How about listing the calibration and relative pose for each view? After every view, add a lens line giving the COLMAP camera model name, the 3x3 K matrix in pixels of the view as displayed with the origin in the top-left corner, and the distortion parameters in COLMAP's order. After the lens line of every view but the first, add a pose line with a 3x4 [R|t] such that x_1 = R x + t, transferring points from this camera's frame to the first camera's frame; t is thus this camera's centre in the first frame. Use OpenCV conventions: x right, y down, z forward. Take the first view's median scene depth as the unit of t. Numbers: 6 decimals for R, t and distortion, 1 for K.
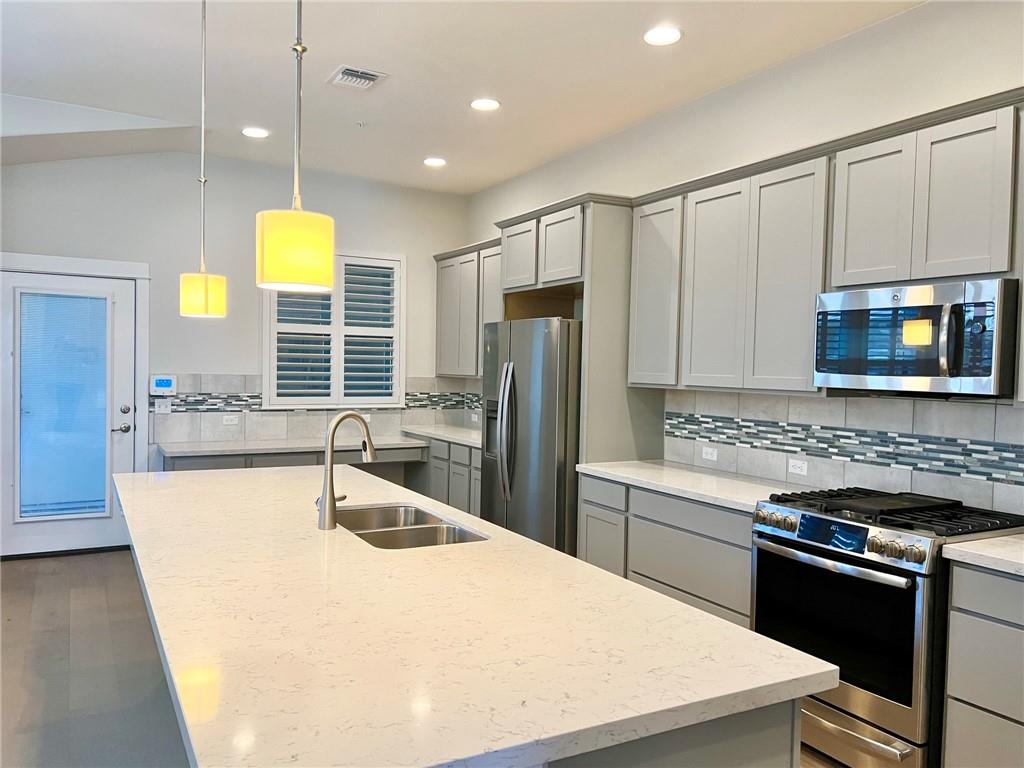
lens RADIAL K [[766.8, 0, 505.7], [0, 766.8, 383.5], [0, 0, 1]] dist [0.044542, -0.035533]
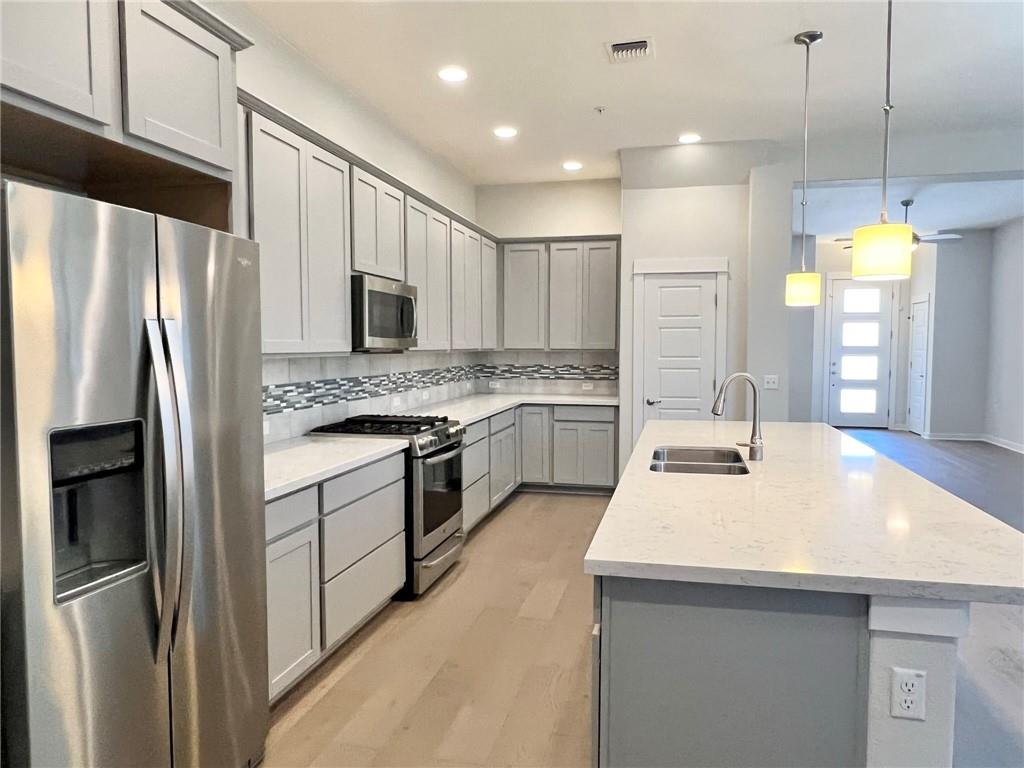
lens RADIAL K [[691.1, 0, 514.8], [0, 691.1, 386.7], [0, 0, 1]] dist [-0.004488, -0.002192]
pose [[-0.743239, -0.058677, 0.666448, -0.311810], [0.004149, 0.995723, 0.092296, -0.019785], [-0.669013, 0.071363, -0.739817, 0.943924]]
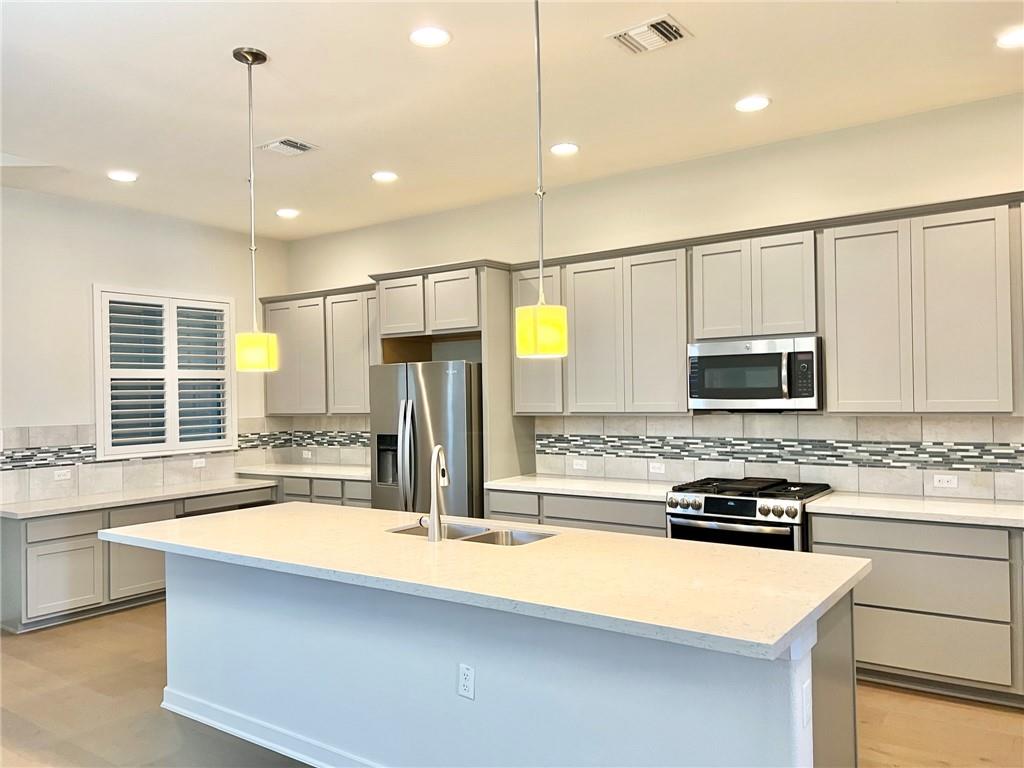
lens RADIAL K [[767.0, 0, 512.0], [0, 767.0, 384.0], [0, 0, 1]] dist [0.111053, -0.165796]
pose [[0.902792, -0.032810, 0.428824, -0.282443], [0.048785, 0.998463, -0.026310, -0.011010], [-0.427302, 0.044673, 0.903005, -0.084560]]
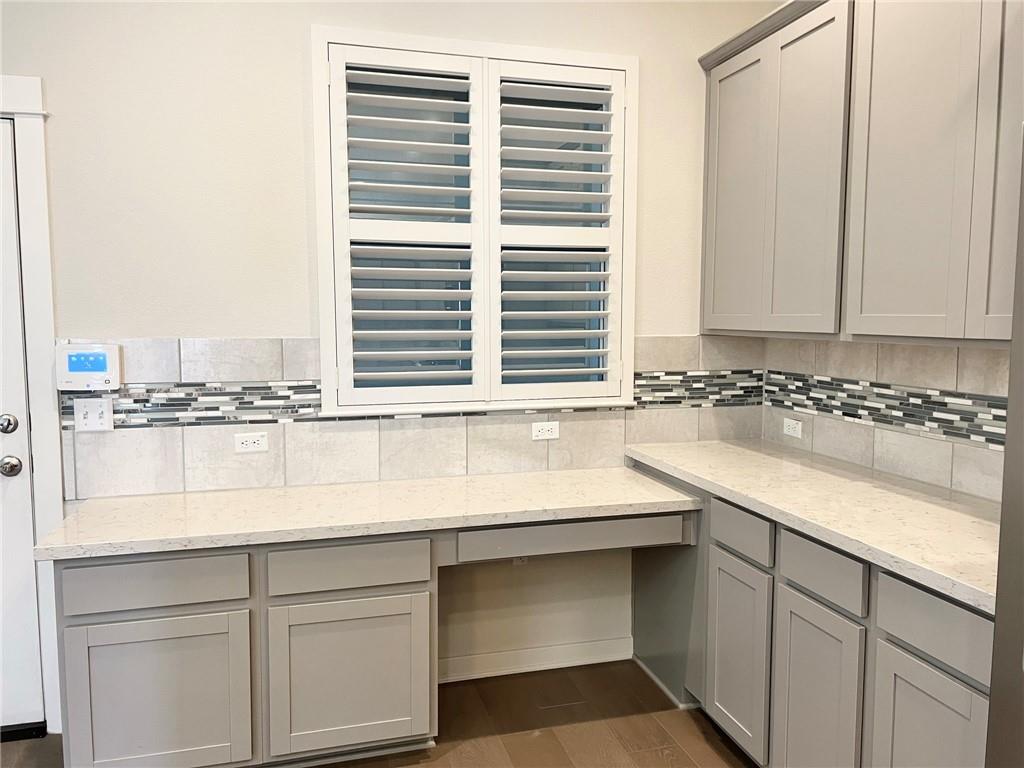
lens RADIAL K [[812.7, 0, 512.0], [0, 812.7, 384.0], [0, 0, 1]] dist [0.119005, -0.082708]
pose [[0.975032, 0.001549, -0.222059, -0.110989], [0.012760, 0.997933, 0.062988, -0.014604], [0.221698, -0.064249, 0.972996, 0.604443]]
